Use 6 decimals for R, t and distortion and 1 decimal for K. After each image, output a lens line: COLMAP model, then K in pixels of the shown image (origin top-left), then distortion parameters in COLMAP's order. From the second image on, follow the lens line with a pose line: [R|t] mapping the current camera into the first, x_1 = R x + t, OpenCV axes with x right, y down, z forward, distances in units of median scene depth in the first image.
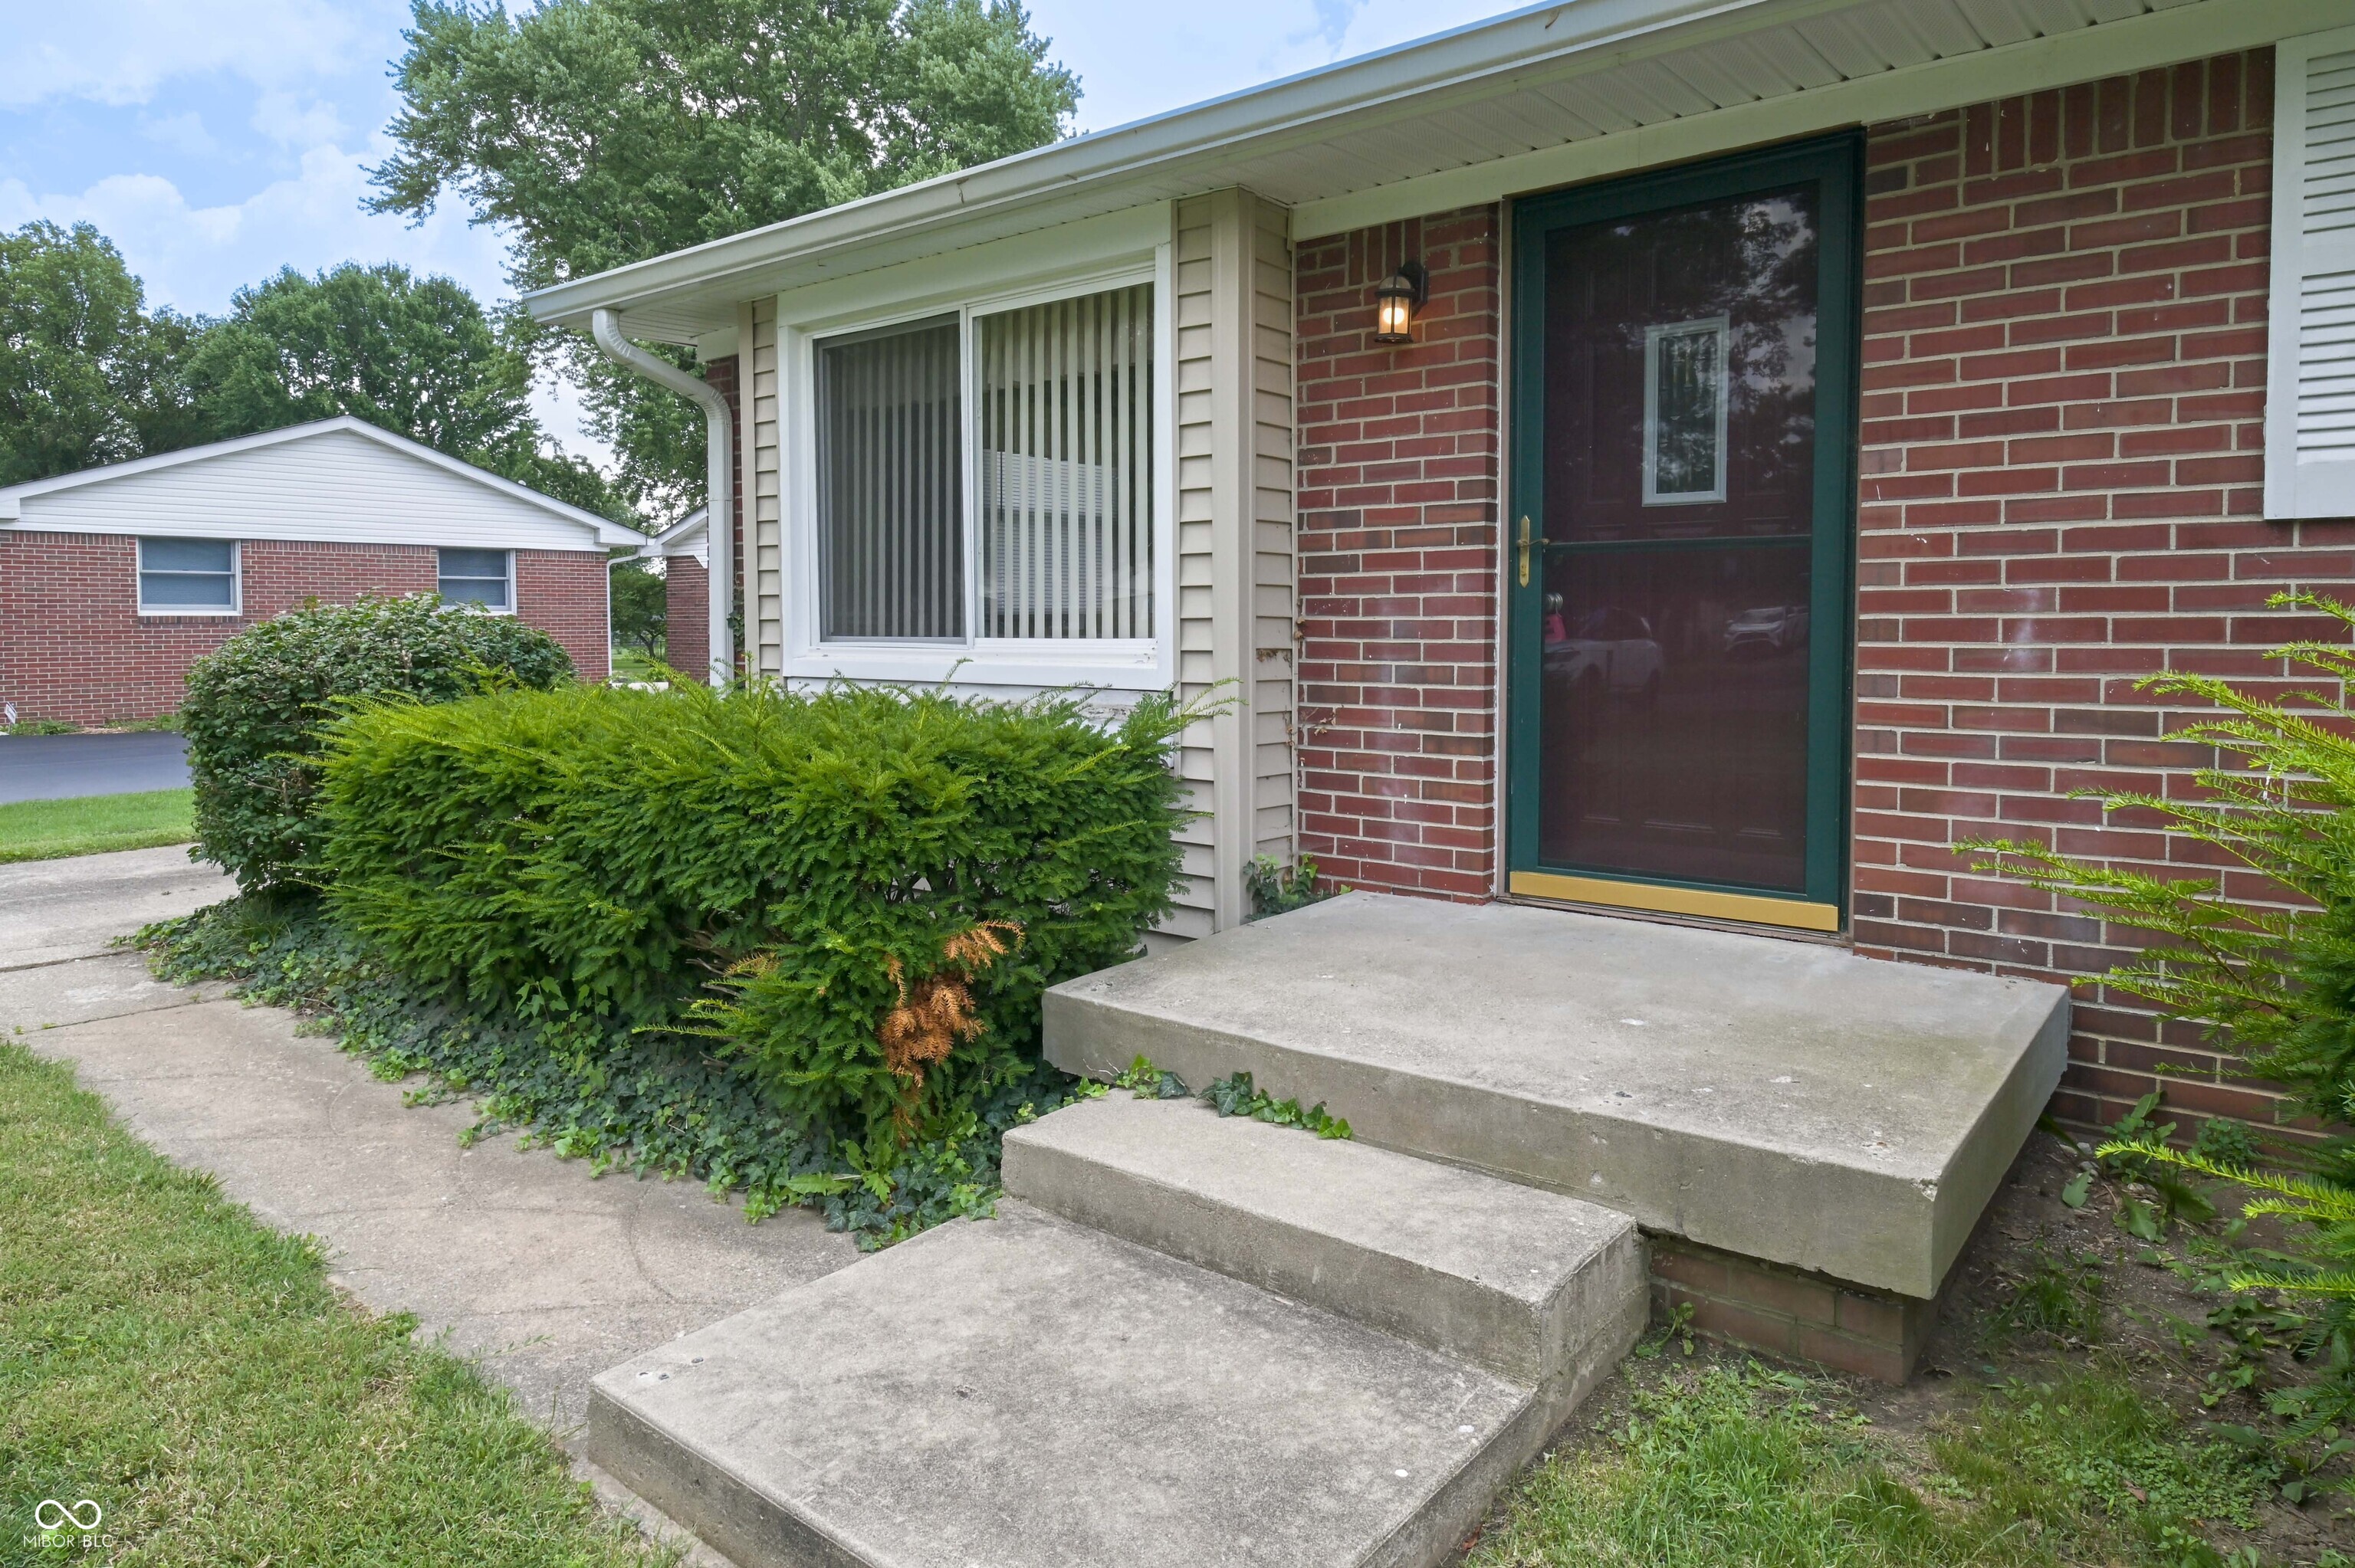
lens RADIAL K [[1445.8, 0, 1155.5], [0, 1445.8, 679.4], [0, 0, 1]] dist [0.001537, 0.000367]
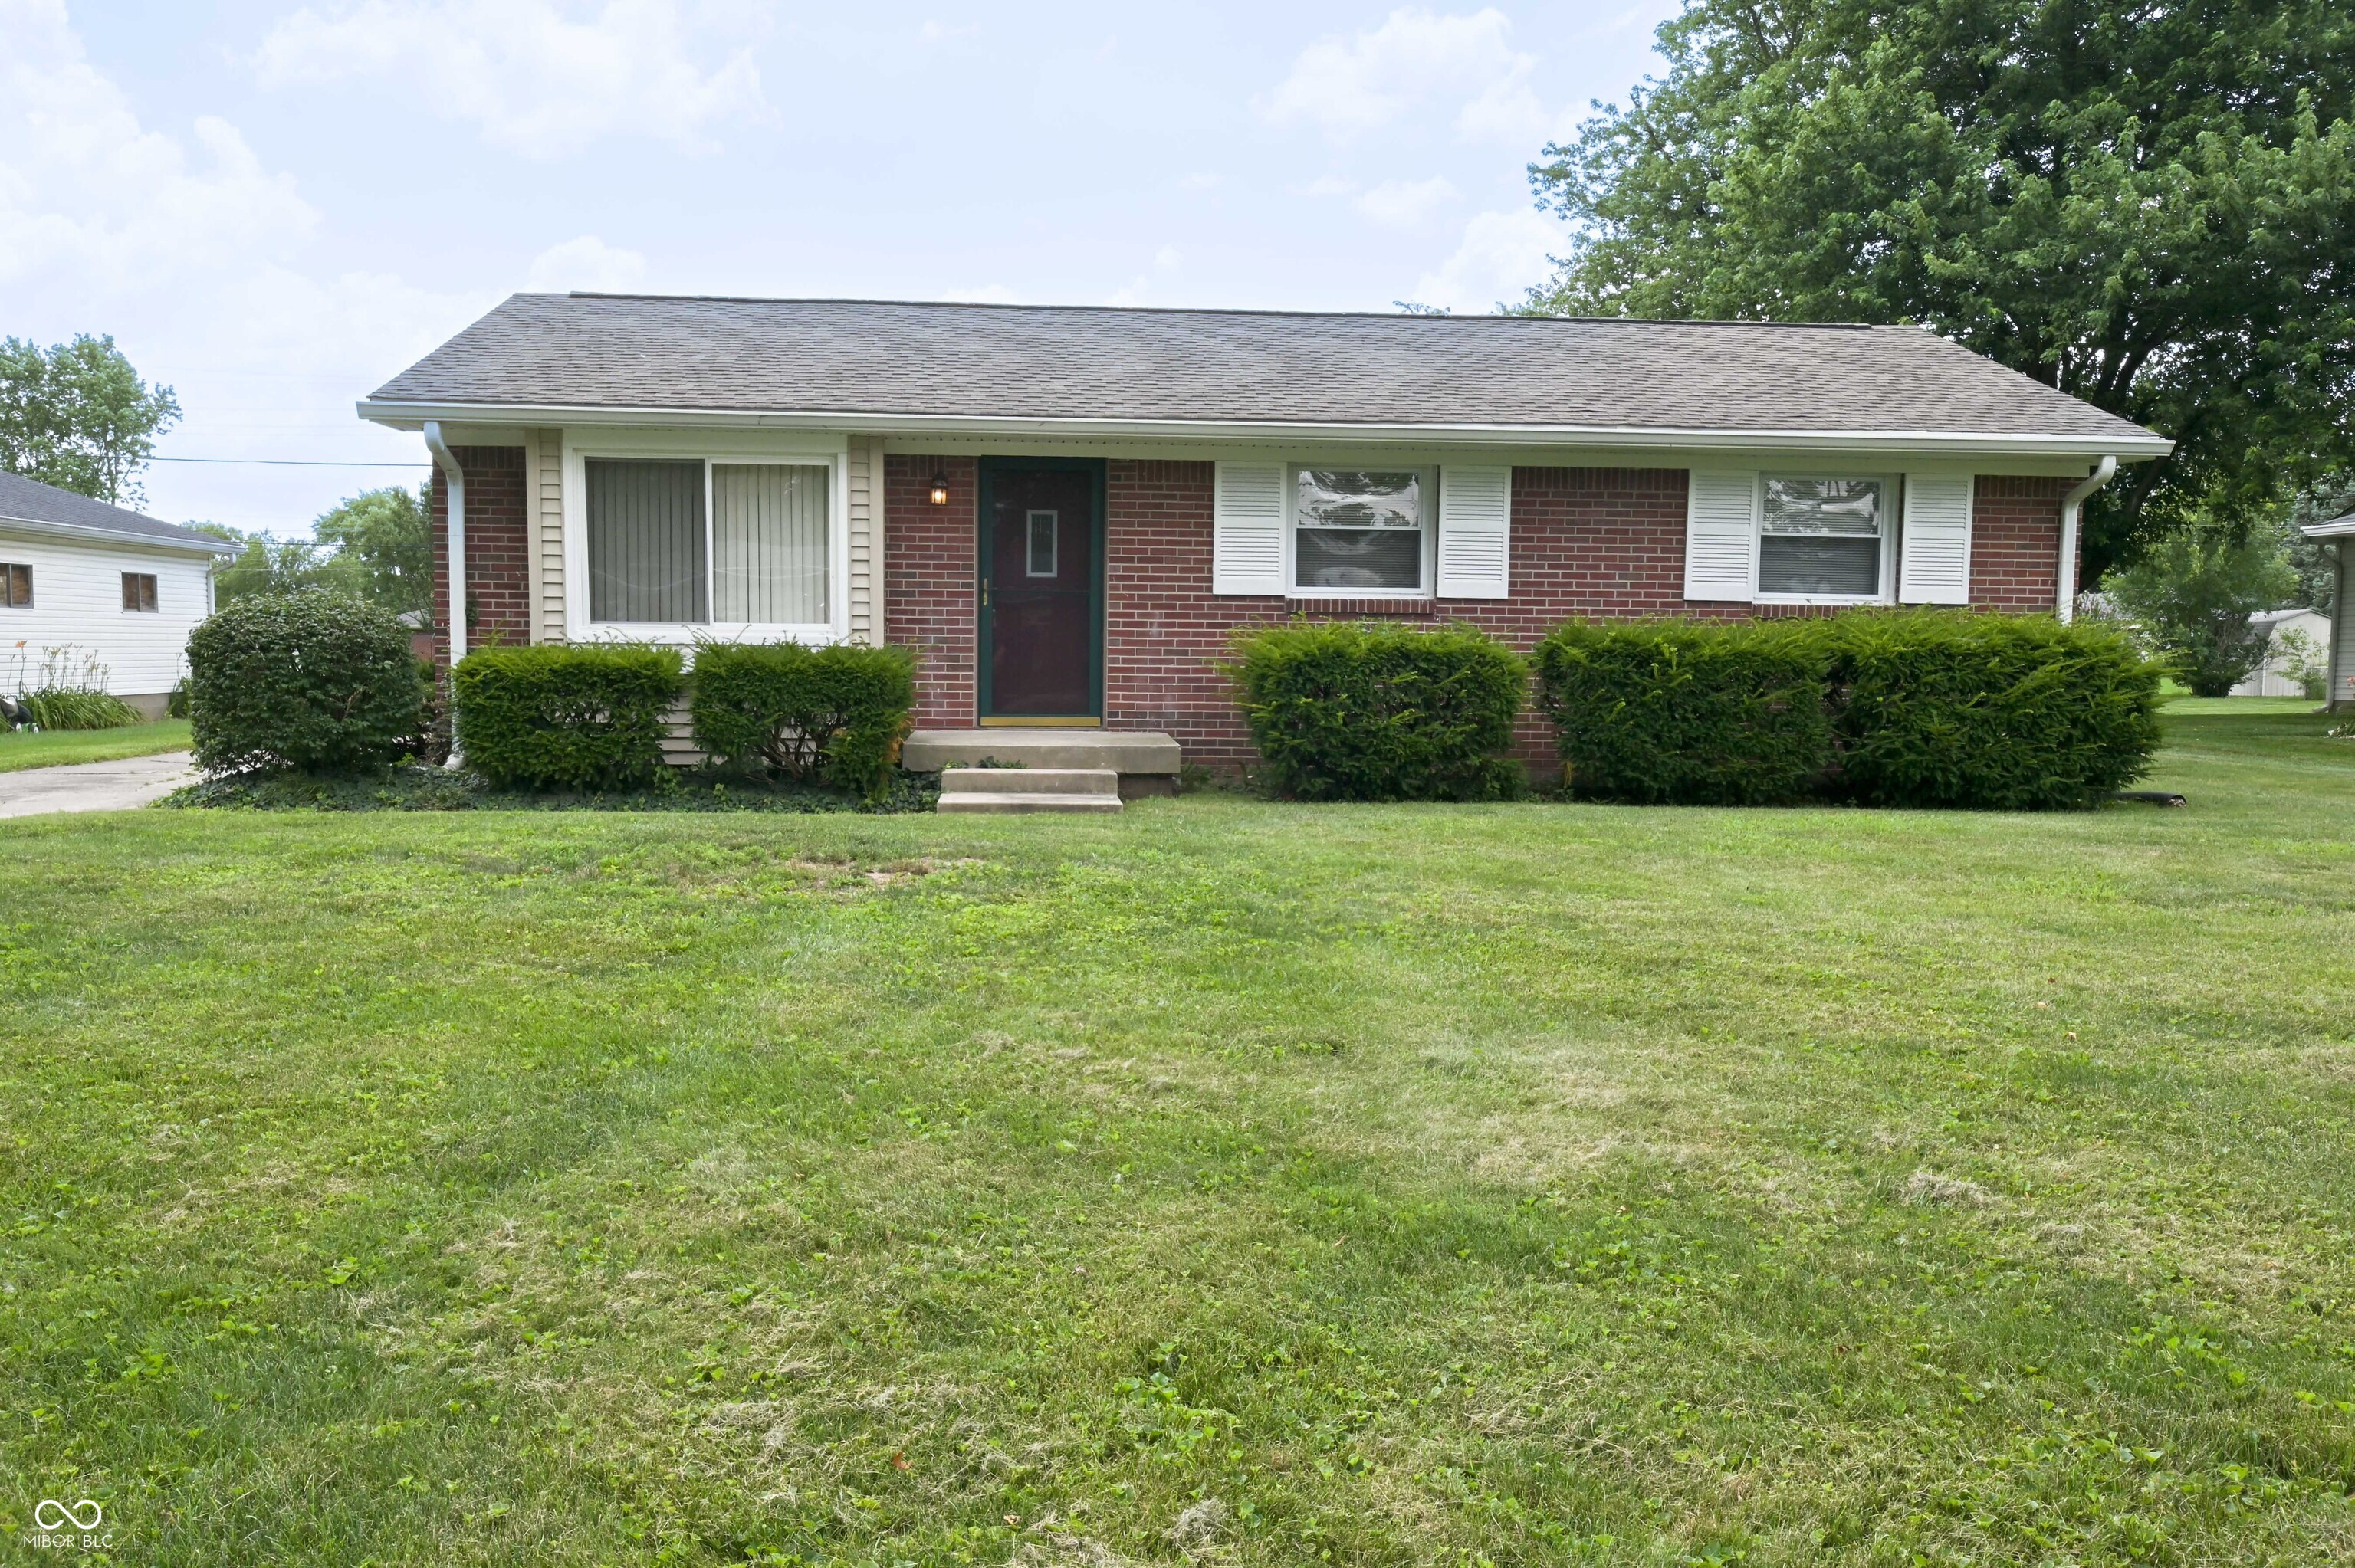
lens RADIAL K [[2032.9, 0, 1177.3], [0, 2032.9, 787.3], [0, 0, 1]] dist [0.015931, 0.001864]
pose [[0.721168, -0.038787, 0.691673, -1.941007], [0.012889, 0.999010, 0.042583, 0.104938], [-0.692640, -0.021794, 0.720954, -1.786582]]
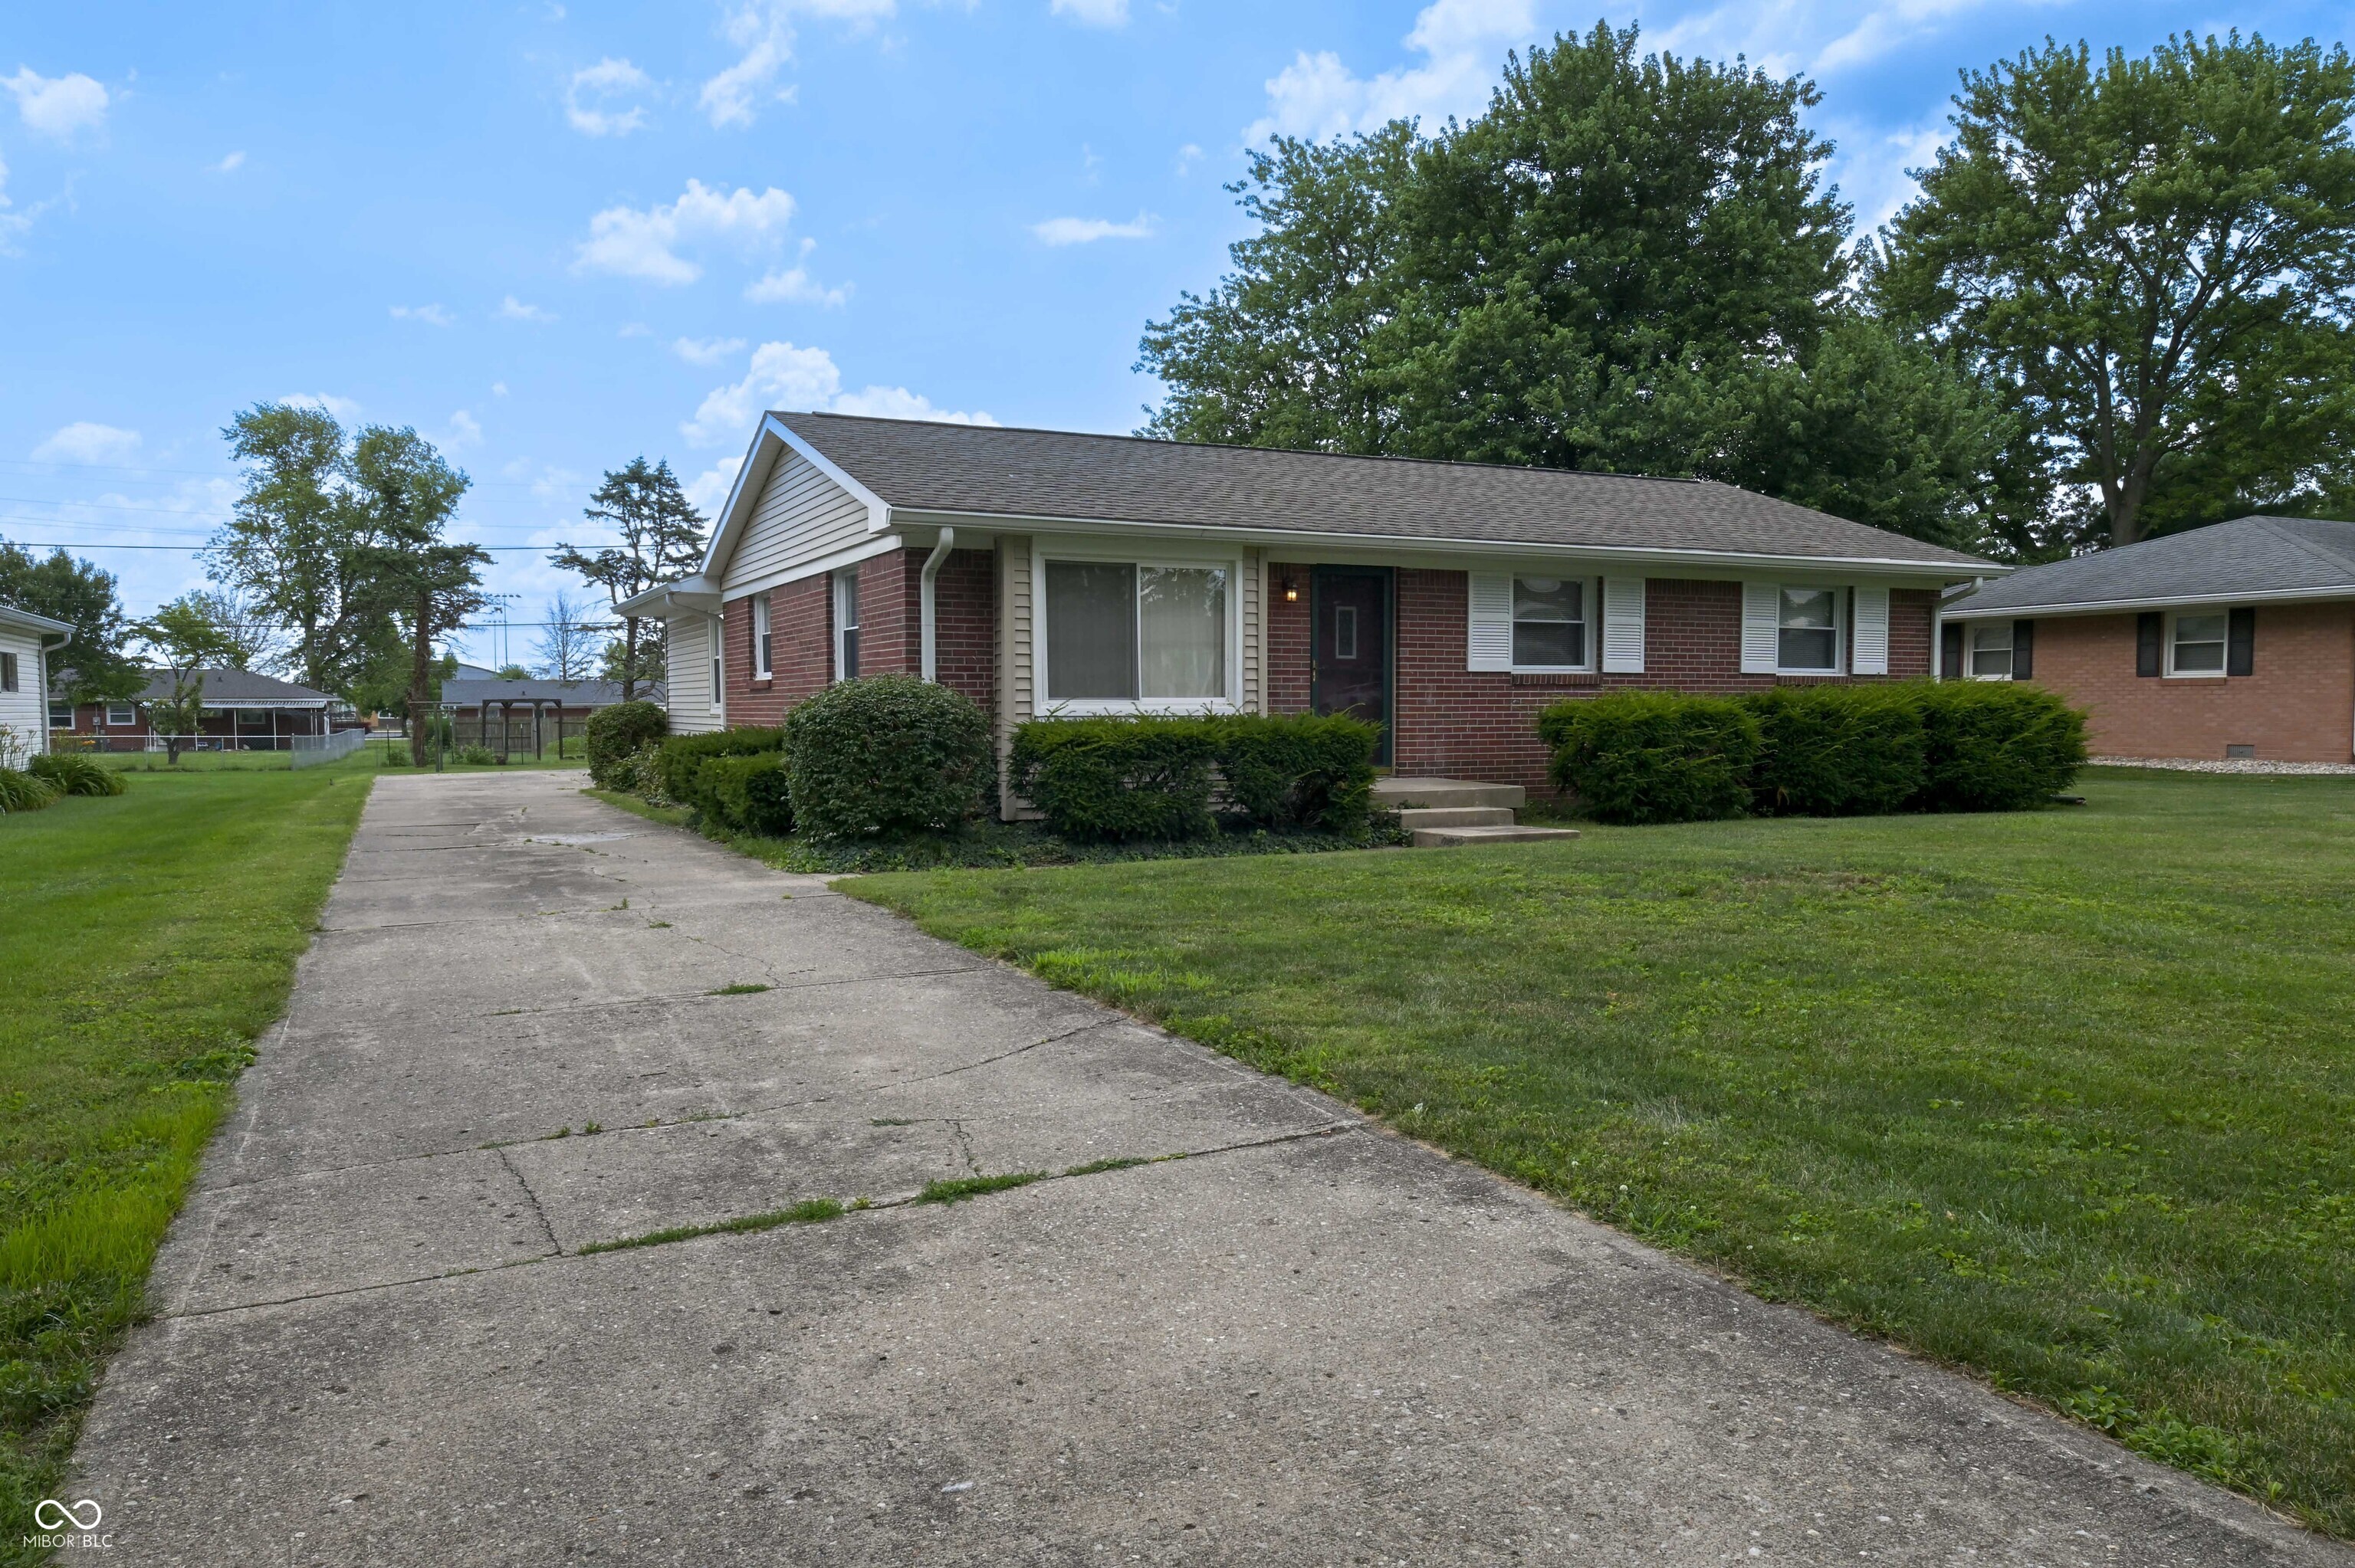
lens RADIAL K [[1625.2, 0, 1178.3], [0, 1625.2, 783.2], [0, 0, 1]] dist [0.002630, 0.003295]
pose [[0.417648, -0.042553, 0.907612, -3.086800], [0.035530, 0.998904, 0.030484, 0.039887], [-0.907914, 0.019516, 0.418702, -0.240744]]
